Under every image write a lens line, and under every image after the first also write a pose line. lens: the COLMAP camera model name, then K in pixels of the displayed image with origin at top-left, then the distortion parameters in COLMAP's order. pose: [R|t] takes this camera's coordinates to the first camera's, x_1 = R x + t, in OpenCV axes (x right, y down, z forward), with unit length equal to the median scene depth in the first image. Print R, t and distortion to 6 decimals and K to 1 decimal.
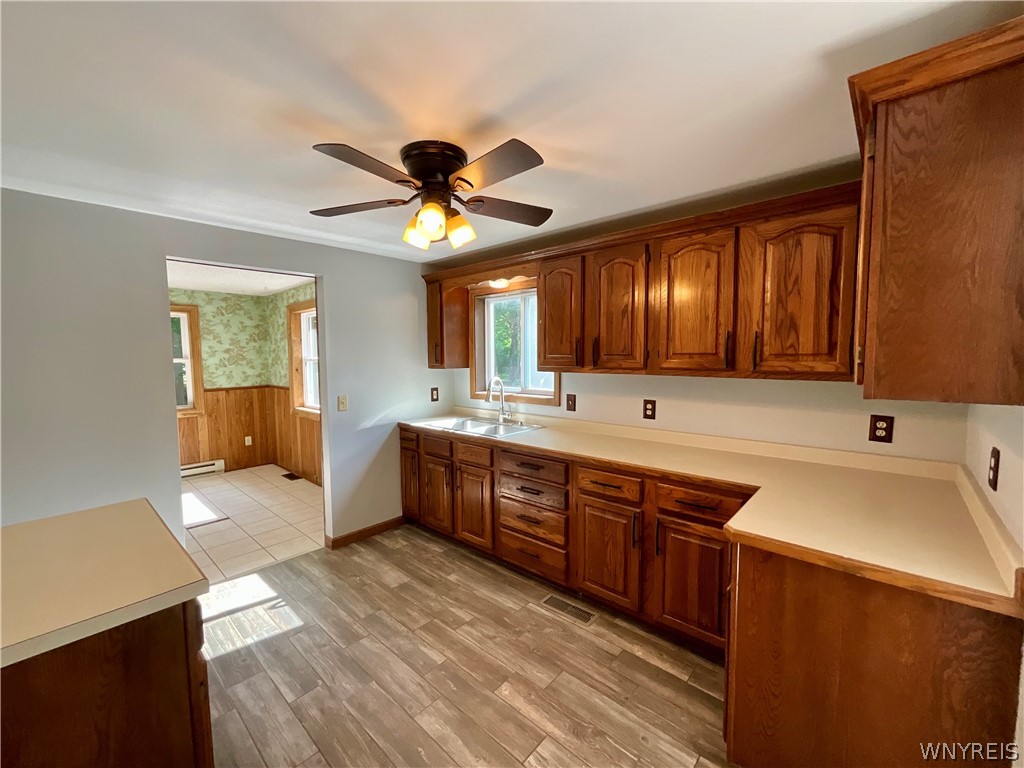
lens RADIAL K [[418.7, 0, 512.0], [0, 418.7, 384.0], [0, 0, 1]] dist [-0.002207, 0.000466]
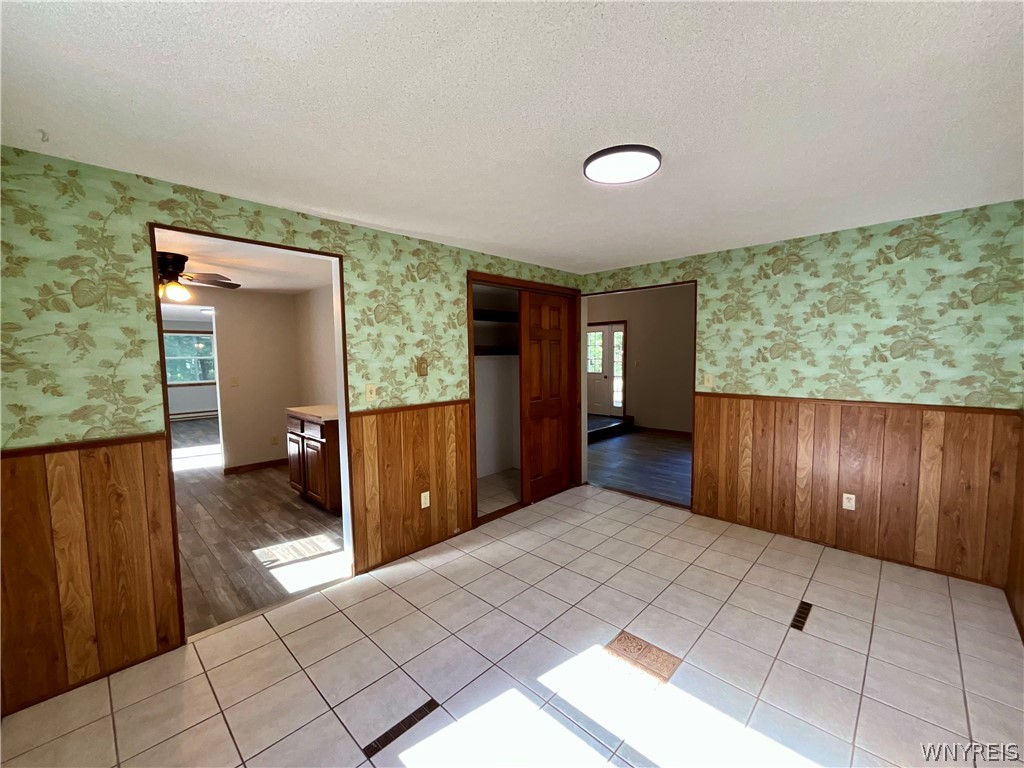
lens RADIAL K [[418.7, 0, 512.0], [0, 418.7, 384.0], [0, 0, 1]] dist [-0.002207, 0.000466]
pose [[-0.999282, 0.023497, 0.029730, -1.459029], [0.027593, 0.988919, 0.145870, -0.143577], [-0.025973, 0.146585, -0.988857, 2.339218]]
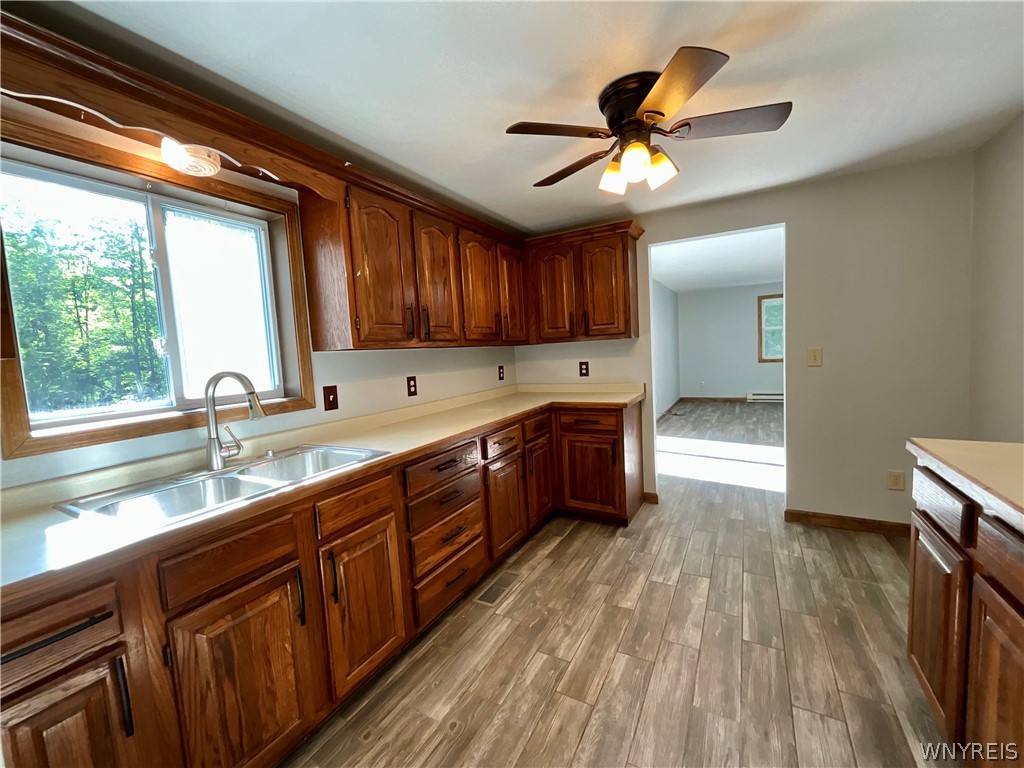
lens RADIAL K [[418.7, 0, 512.0], [0, 418.7, 384.0], [0, 0, 1]] dist [-0.002207, 0.000466]
pose [[-0.224362, -0.056838, 0.972847, -0.847831], [0.125612, 0.988283, 0.086709, -0.001050], [-0.966376, 0.141656, -0.214593, 1.212286]]
